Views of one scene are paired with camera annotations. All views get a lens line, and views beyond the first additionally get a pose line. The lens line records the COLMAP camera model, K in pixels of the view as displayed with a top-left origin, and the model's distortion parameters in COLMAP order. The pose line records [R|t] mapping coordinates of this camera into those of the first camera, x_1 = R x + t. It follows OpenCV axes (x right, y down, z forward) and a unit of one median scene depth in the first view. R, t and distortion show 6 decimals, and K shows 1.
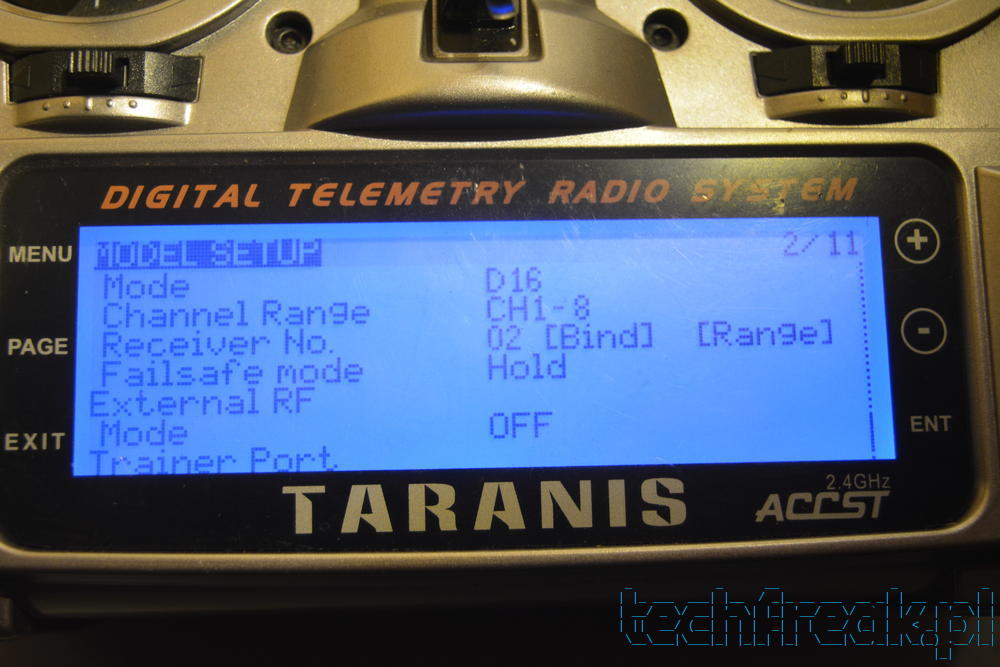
lens RADIAL K [[1349.8, 0, 500.3], [0, 1349.8, 328.7], [0, 0, 1]] dist [-0.042137, 0.000000]
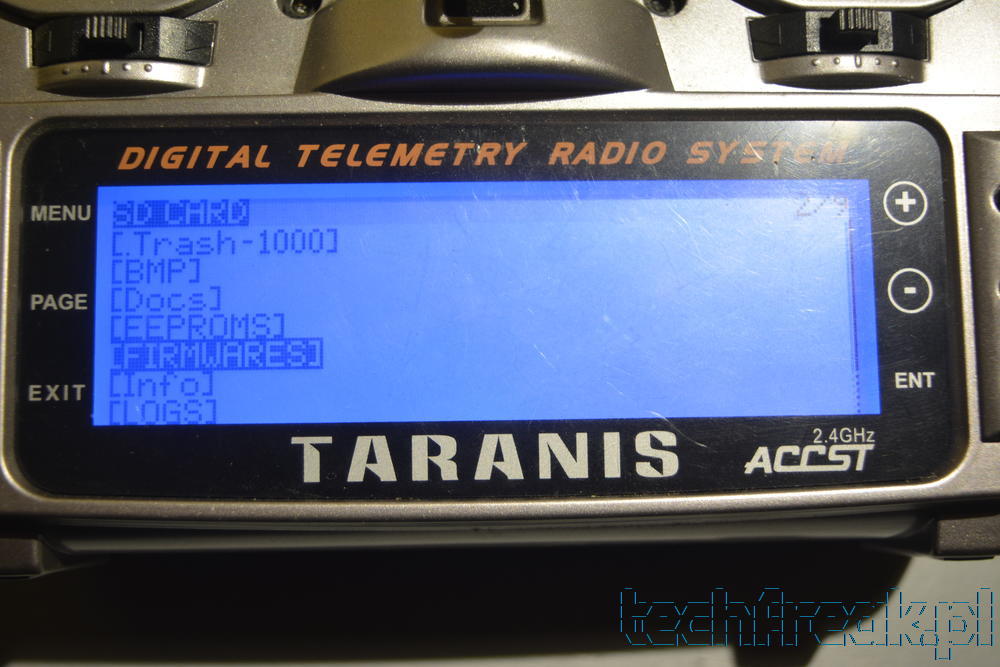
lens RADIAL K [[1134.0, 0, 498.2], [0, 1134.0, 332.8], [0, 0, 1]] dist [-0.064847, 0.000000]
pose [[0.999813, 0.006173, -0.018332, 0.013841], [-0.004985, 0.997926, 0.064171, -0.020175], [0.018690, -0.064067, 0.997771, 0.128721]]
